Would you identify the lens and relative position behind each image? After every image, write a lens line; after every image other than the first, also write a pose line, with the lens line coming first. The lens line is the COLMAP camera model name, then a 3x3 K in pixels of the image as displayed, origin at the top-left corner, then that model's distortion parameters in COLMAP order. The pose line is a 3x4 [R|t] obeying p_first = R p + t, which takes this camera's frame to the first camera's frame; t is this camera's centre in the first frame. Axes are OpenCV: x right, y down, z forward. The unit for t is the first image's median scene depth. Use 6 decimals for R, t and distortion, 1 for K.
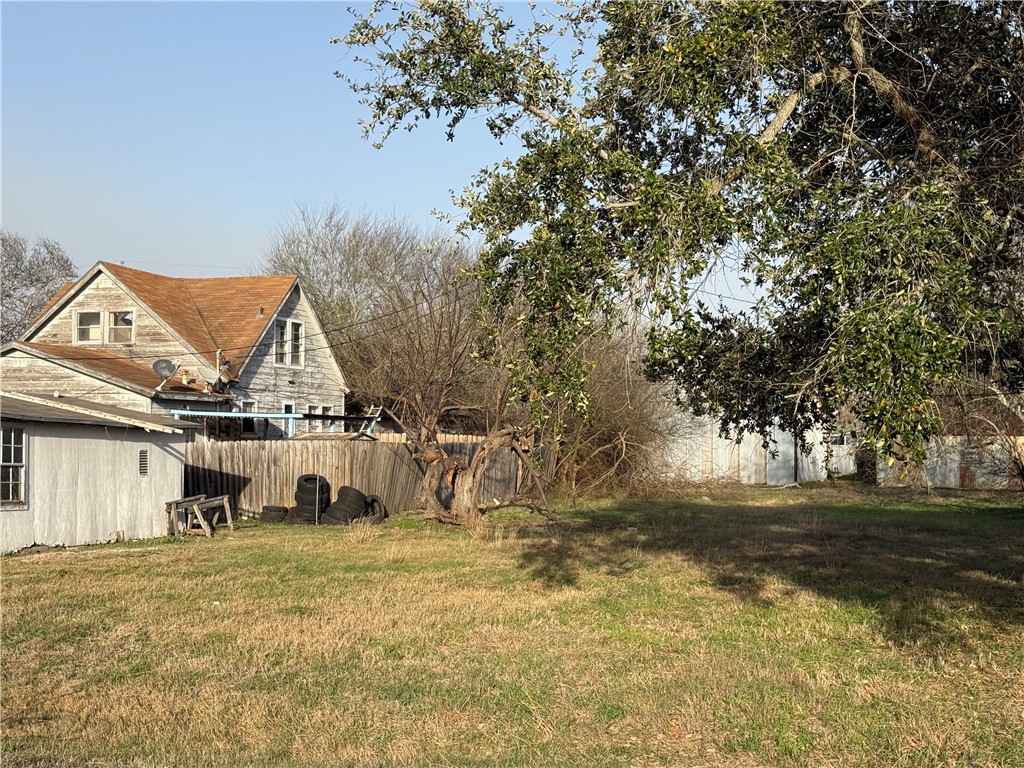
lens RADIAL K [[1453.4, 0, 512.0], [0, 1453.4, 384.0], [0, 0, 1]] dist [0.158748, -0.076662]
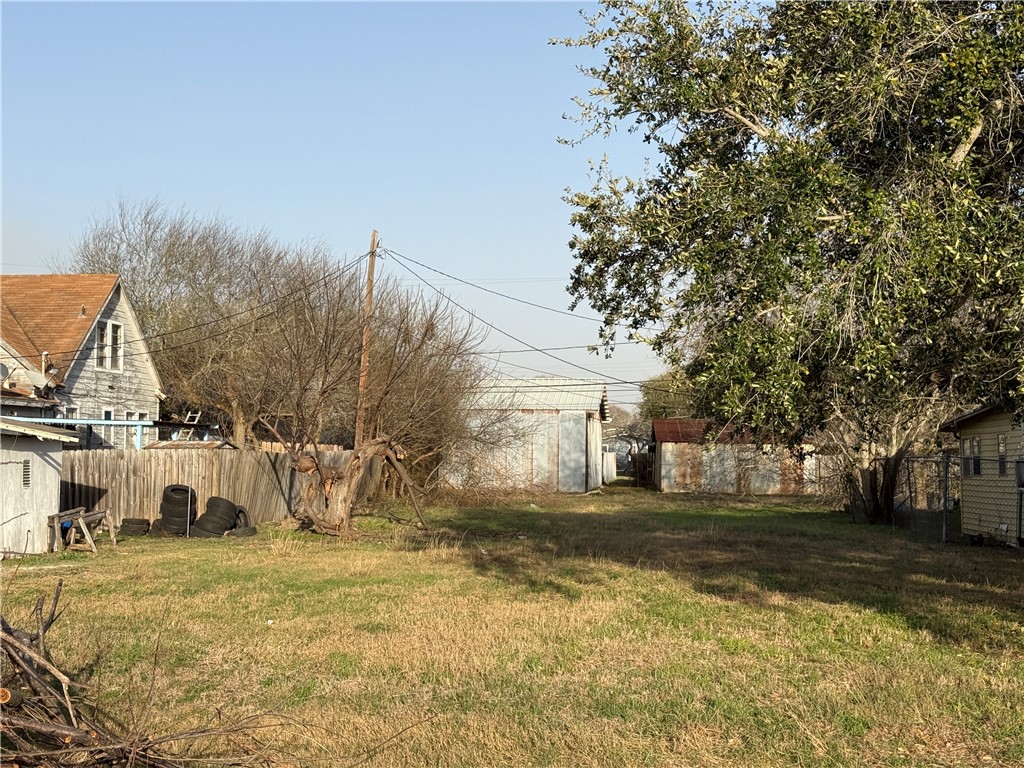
lens RADIAL K [[1453.4, 0, 512.0], [0, 1453.4, 384.0], [0, 0, 1]] dist [0.158748, -0.076662]
pose [[0.981283, 0.009622, 0.192330, -0.088653], [-0.008710, 0.999946, -0.005587, -0.000282], [-0.192374, 0.003808, 0.981314, 0.016031]]
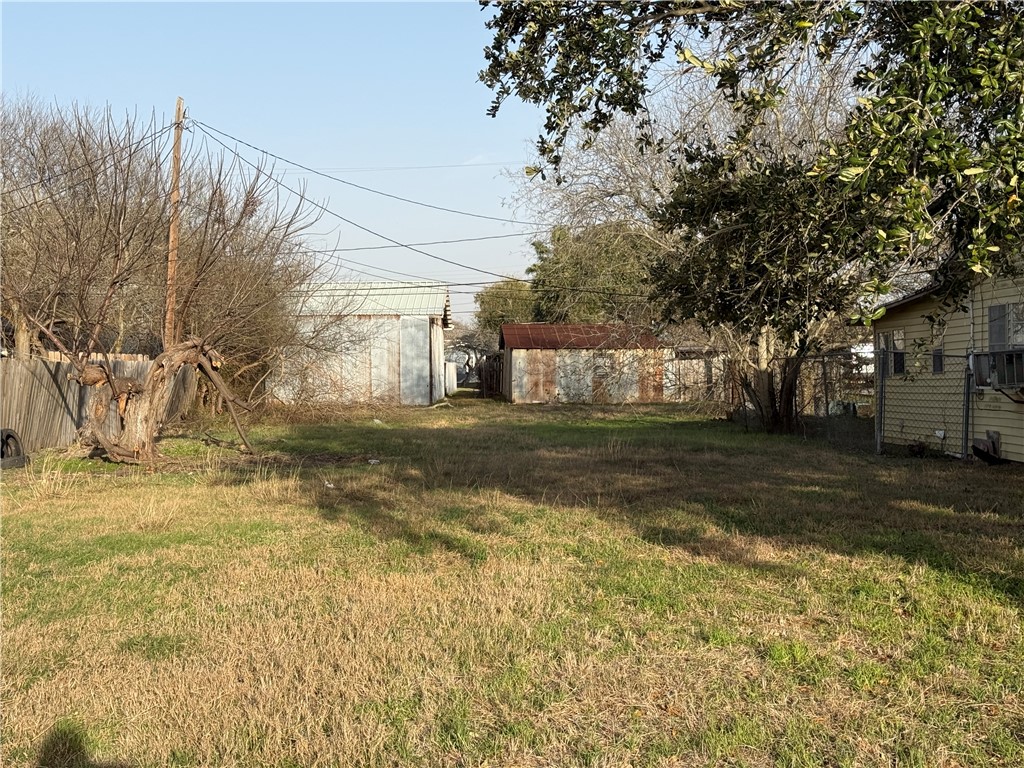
lens RADIAL K [[1453.4, 0, 512.0], [0, 1453.4, 384.0], [0, 0, 1]] dist [0.158748, -0.076662]
pose [[0.951917, -0.018609, 0.305791, -0.067661], [0.002336, 0.998565, 0.053499, 0.010418], [-0.306348, -0.050212, 0.950595, 0.162049]]
